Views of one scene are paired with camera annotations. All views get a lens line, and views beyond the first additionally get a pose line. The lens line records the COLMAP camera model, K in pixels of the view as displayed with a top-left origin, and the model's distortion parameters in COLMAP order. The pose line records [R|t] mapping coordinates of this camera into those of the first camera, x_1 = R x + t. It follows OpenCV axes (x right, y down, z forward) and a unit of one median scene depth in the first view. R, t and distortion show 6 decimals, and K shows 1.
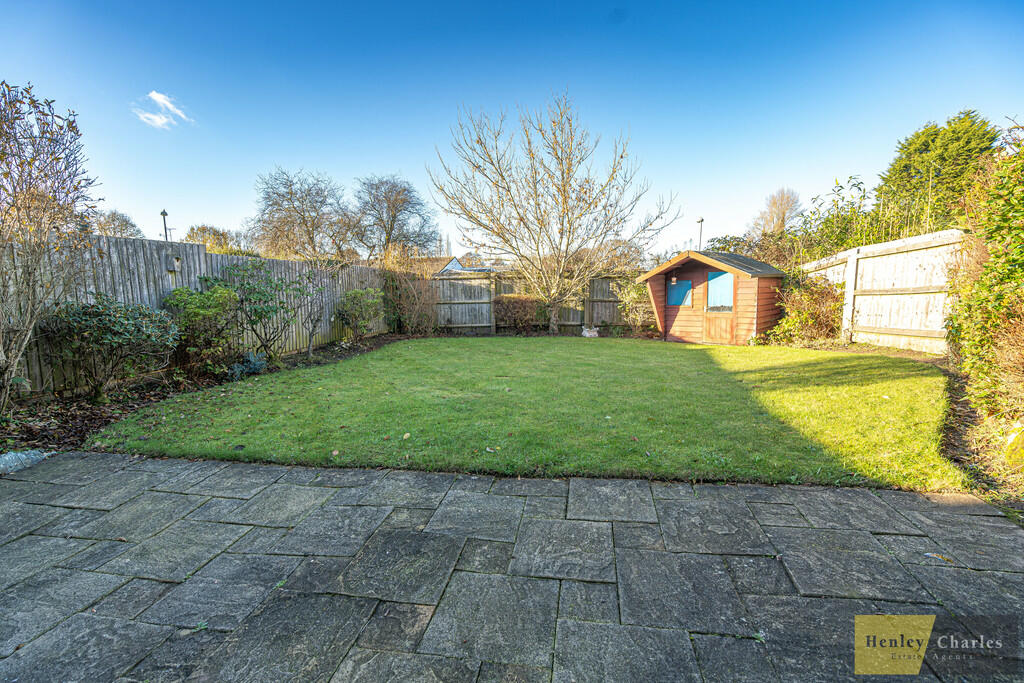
lens RADIAL K [[470.6, 0, 513.5], [0, 470.6, 344.3], [0, 0, 1]] dist [-0.001610, -0.000103]
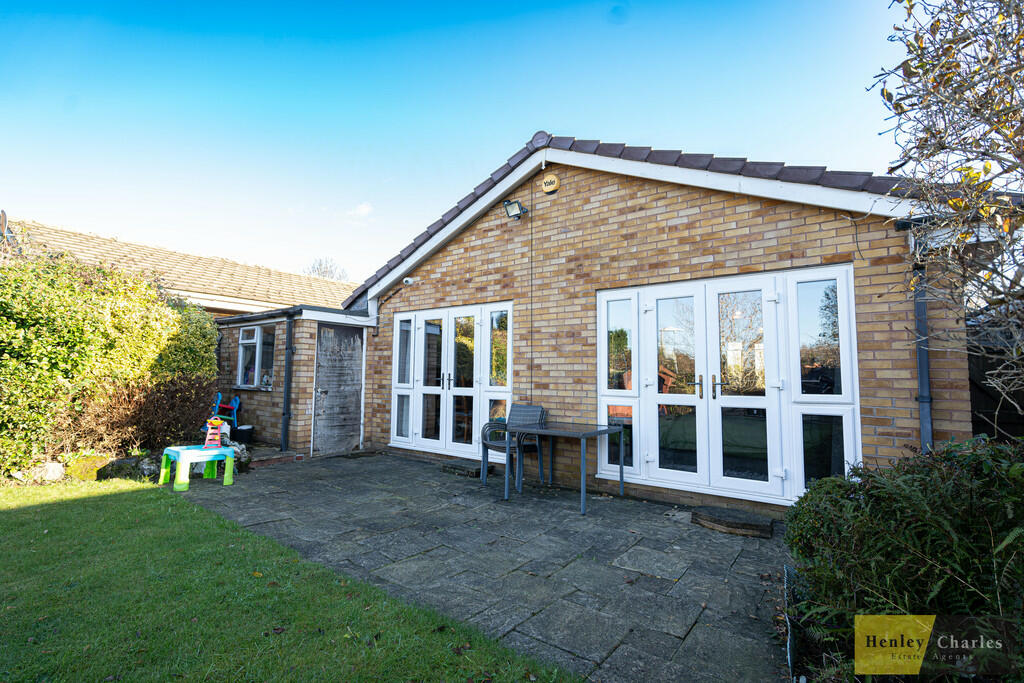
lens RADIAL K [[470.6, 0, 513.8], [0, 470.6, 343.2], [0, 0, 1]] dist [-0.001610, -0.000103]
pose [[-0.900287, 0.035592, 0.433839, -1.369951], [0.053885, 0.998098, 0.029936, -0.263320], [-0.431949, 0.050328, -0.900493, 2.150142]]
